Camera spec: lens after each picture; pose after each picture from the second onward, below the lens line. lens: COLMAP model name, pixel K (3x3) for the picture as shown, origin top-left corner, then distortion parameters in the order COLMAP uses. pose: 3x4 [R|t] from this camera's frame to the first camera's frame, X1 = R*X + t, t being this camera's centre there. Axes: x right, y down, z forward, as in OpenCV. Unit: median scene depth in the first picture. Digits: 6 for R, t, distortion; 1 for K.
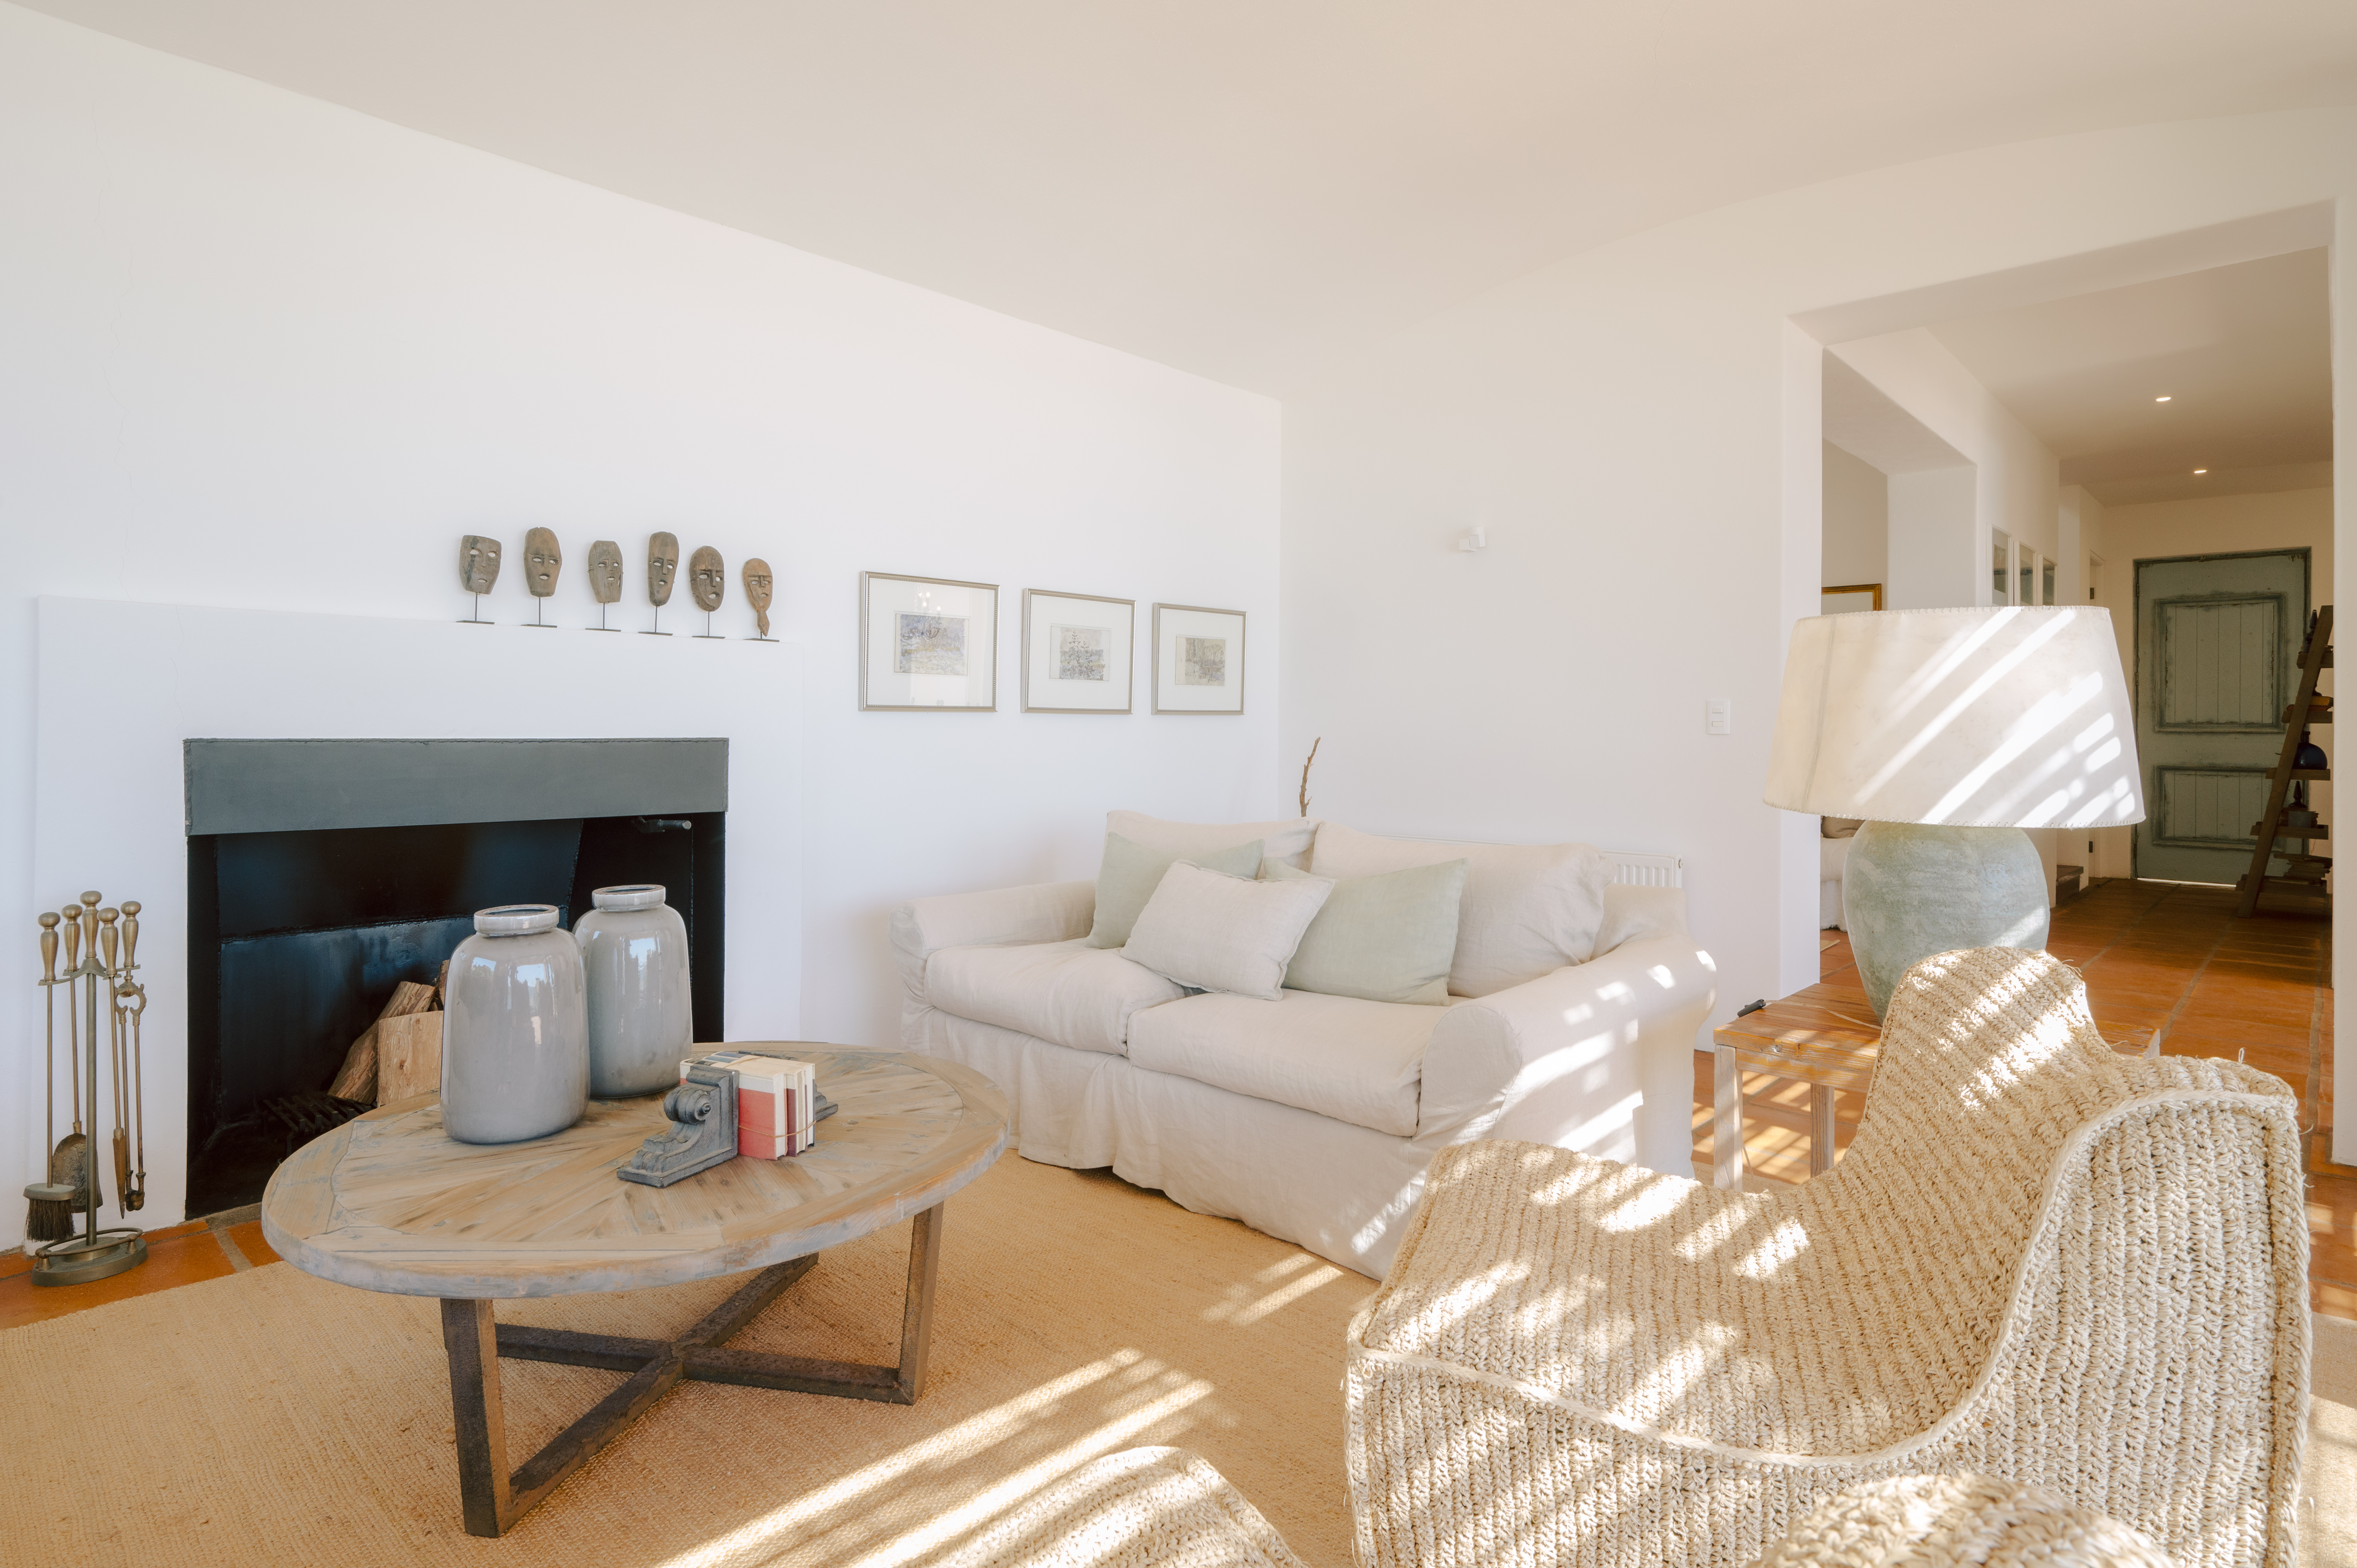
lens RADIAL K [[1229.3, 0, 1165.2], [0, 1229.3, 721.5], [0, 0, 1]] dist [-0.004978, -0.002035]
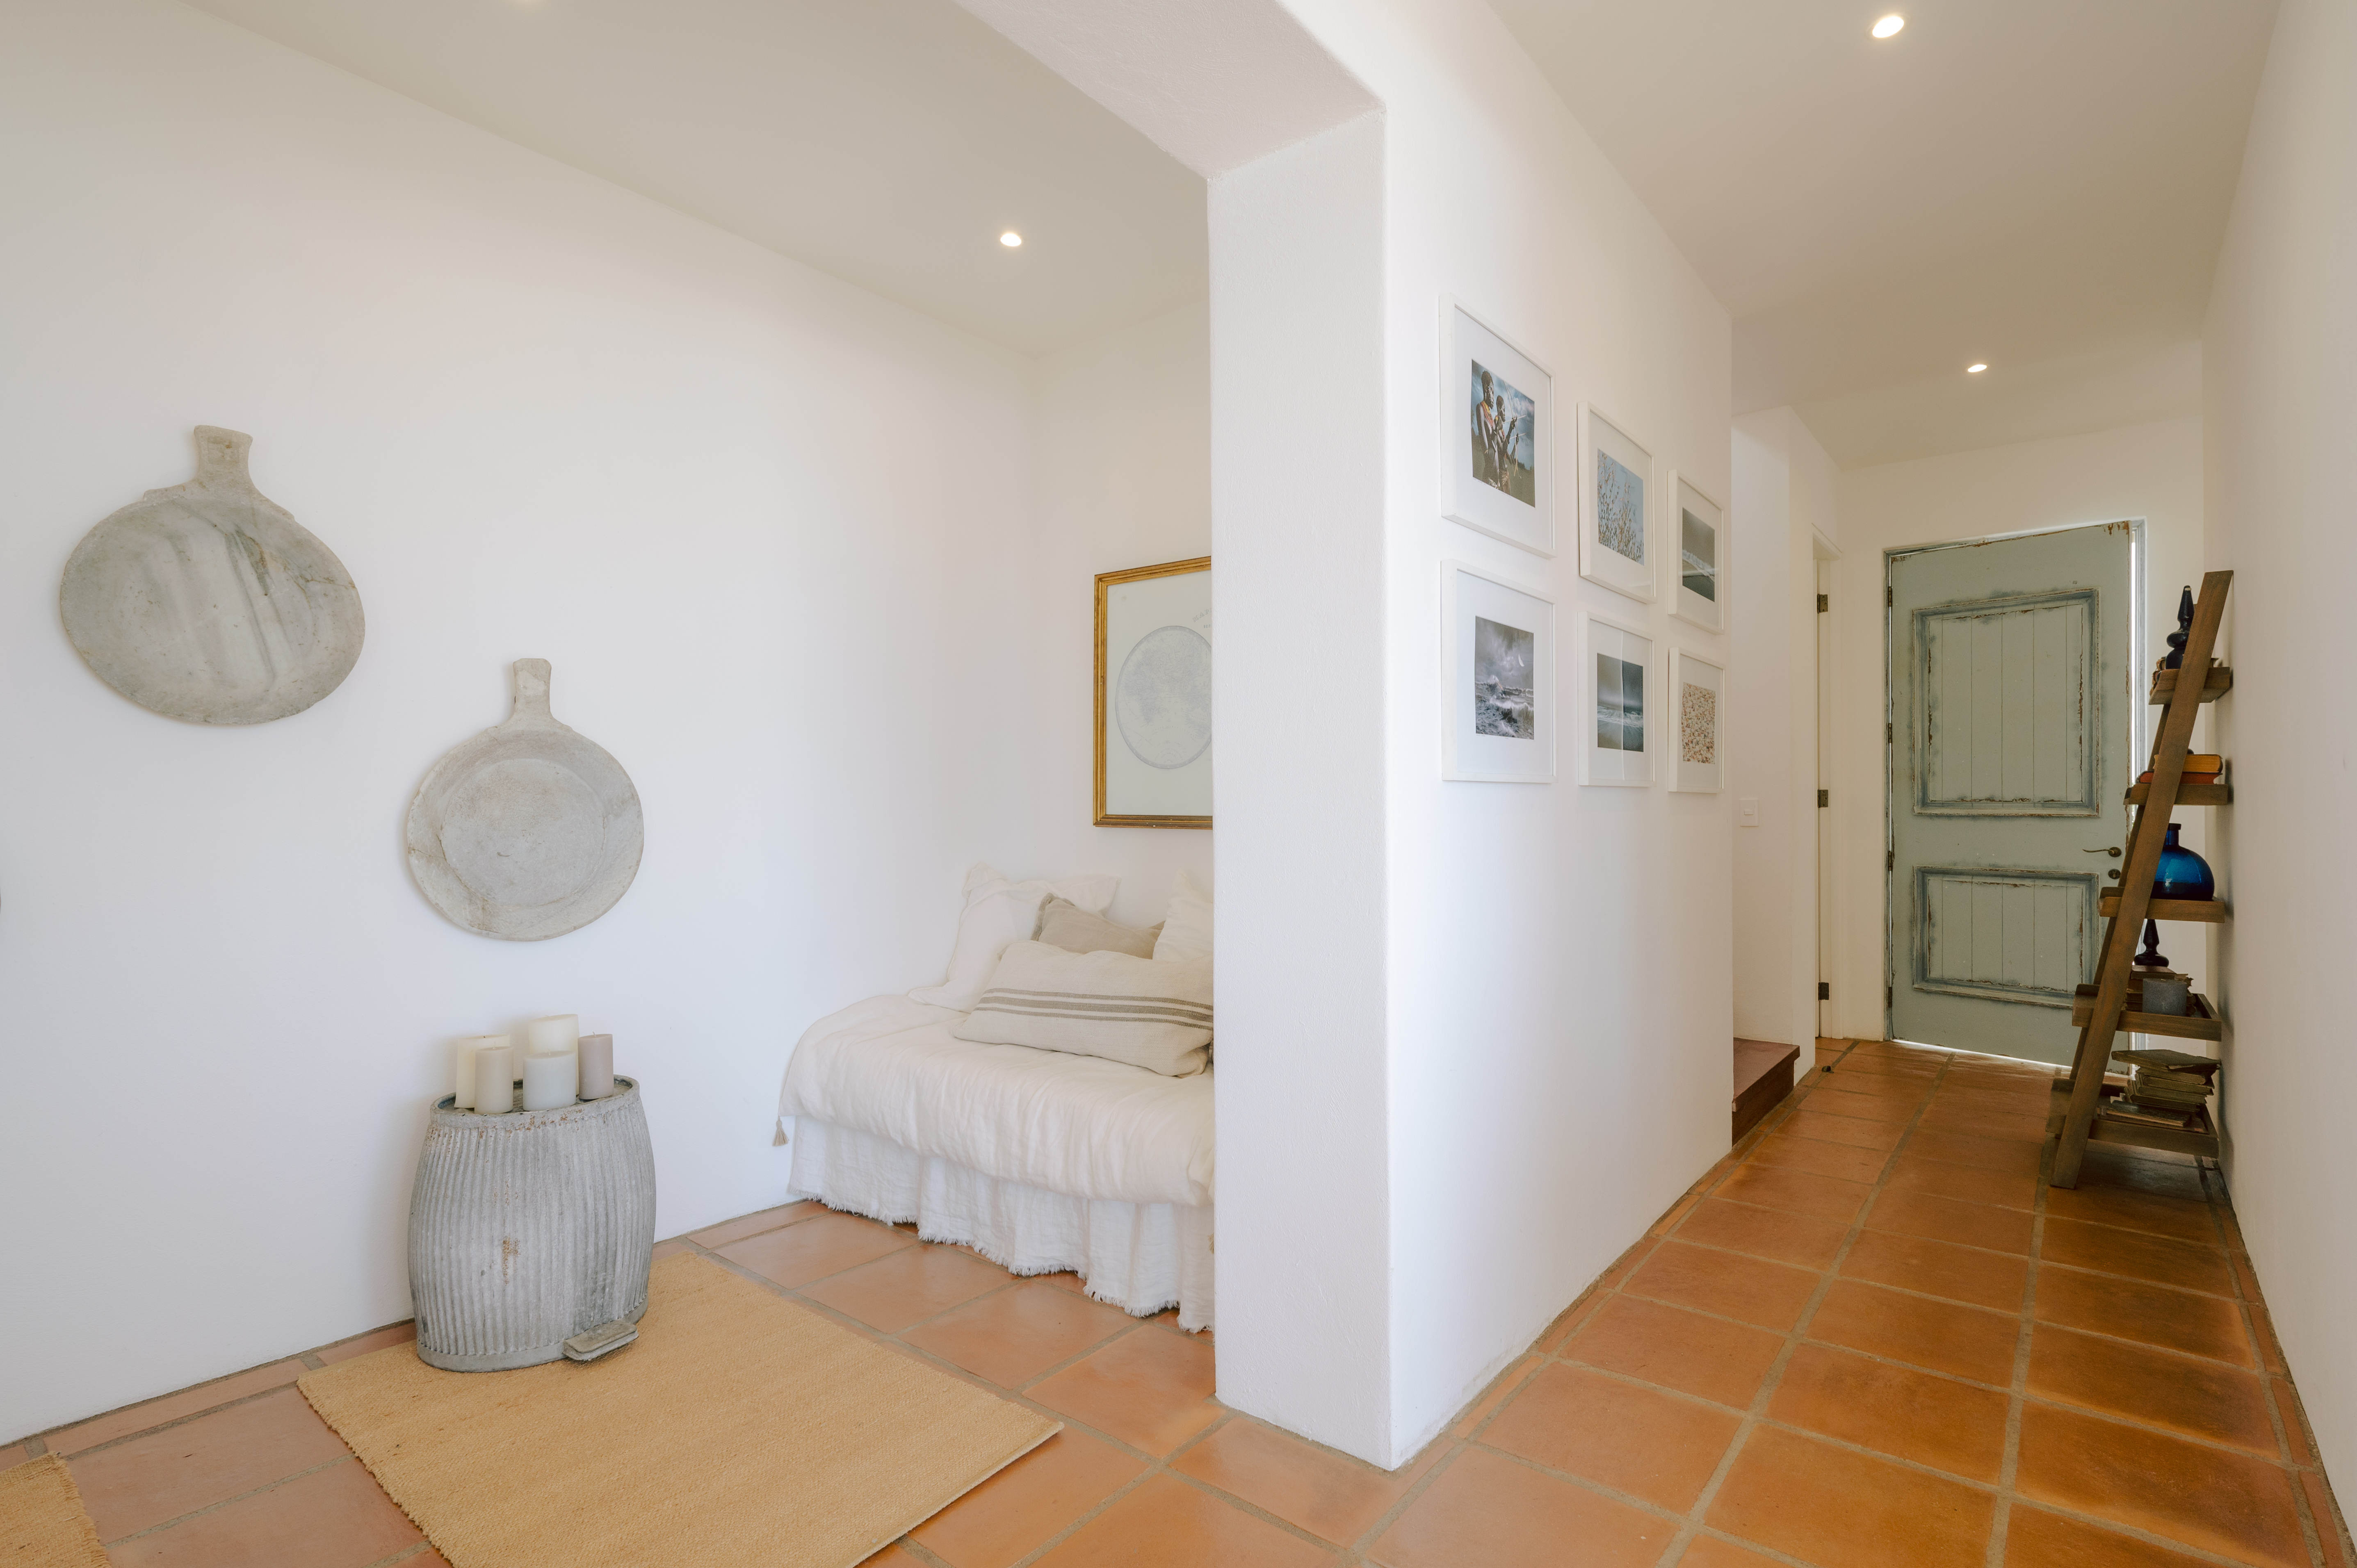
lens RADIAL K [[1138.3, 0, 1193.8], [0, 1138.3, 803.4], [0, 0, 1]] dist [-0.002406, -0.000378]
pose [[0.994933, -0.011405, 0.099887, 0.381656], [0.010514, 0.999900, 0.009446, -0.007693], [-0.099985, -0.008348, 0.994954, 0.453998]]
